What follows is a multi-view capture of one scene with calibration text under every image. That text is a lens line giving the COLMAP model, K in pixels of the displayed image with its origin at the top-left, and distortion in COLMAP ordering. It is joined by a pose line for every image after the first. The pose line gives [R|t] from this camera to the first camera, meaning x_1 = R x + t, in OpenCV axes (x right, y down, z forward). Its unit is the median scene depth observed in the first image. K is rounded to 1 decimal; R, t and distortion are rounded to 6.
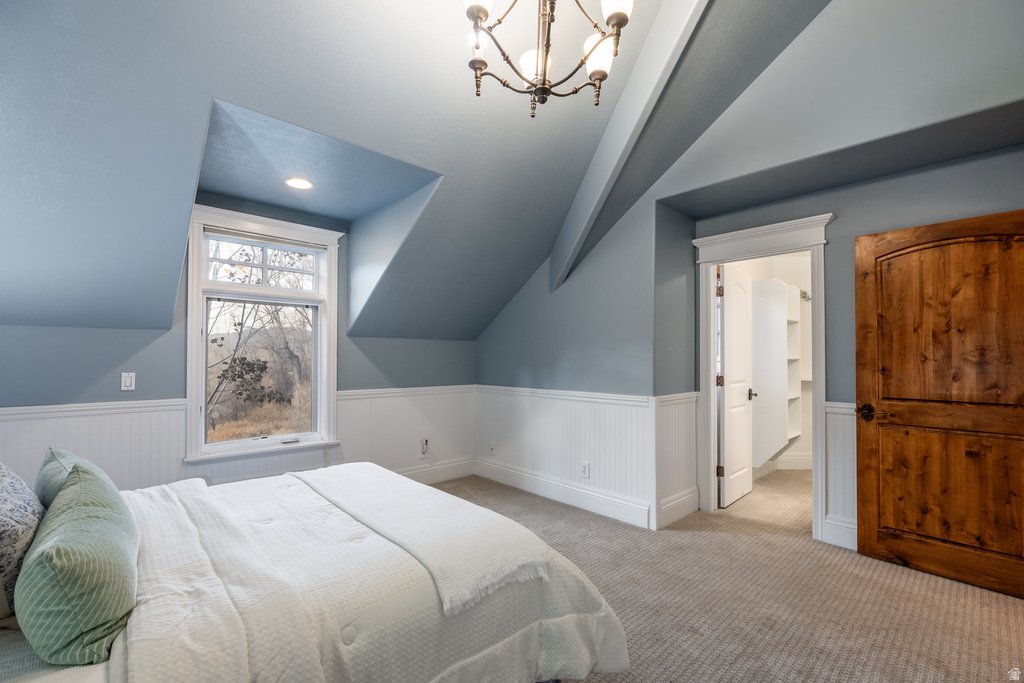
lens RADIAL K [[454.4, 0, 511.4], [0, 454.4, 346.0], [0, 0, 1]] dist [0.000214, 0.000078]
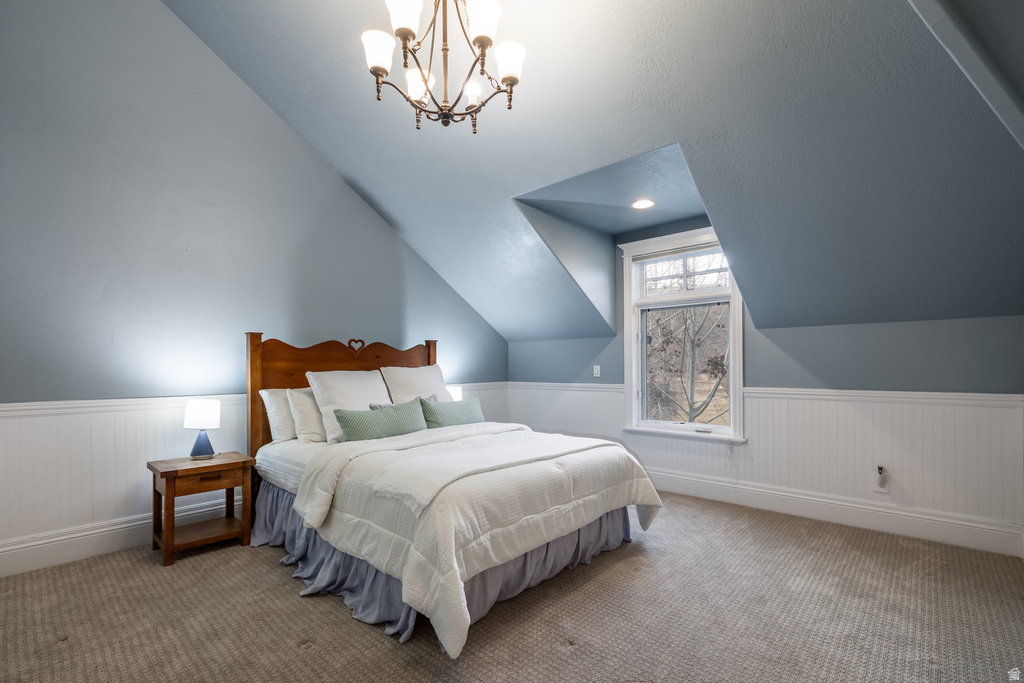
lens RADIAL K [[459.8, 0, 511.3], [0, 459.8, 365.0], [0, 0, 1]] dist [0.000882, 0.000083]
pose [[0.074827, -0.001044, -0.997196, 0.575834], [0.039327, 0.999225, 0.001905, 0.034200], [0.996421, -0.039359, 0.074810, 0.477838]]
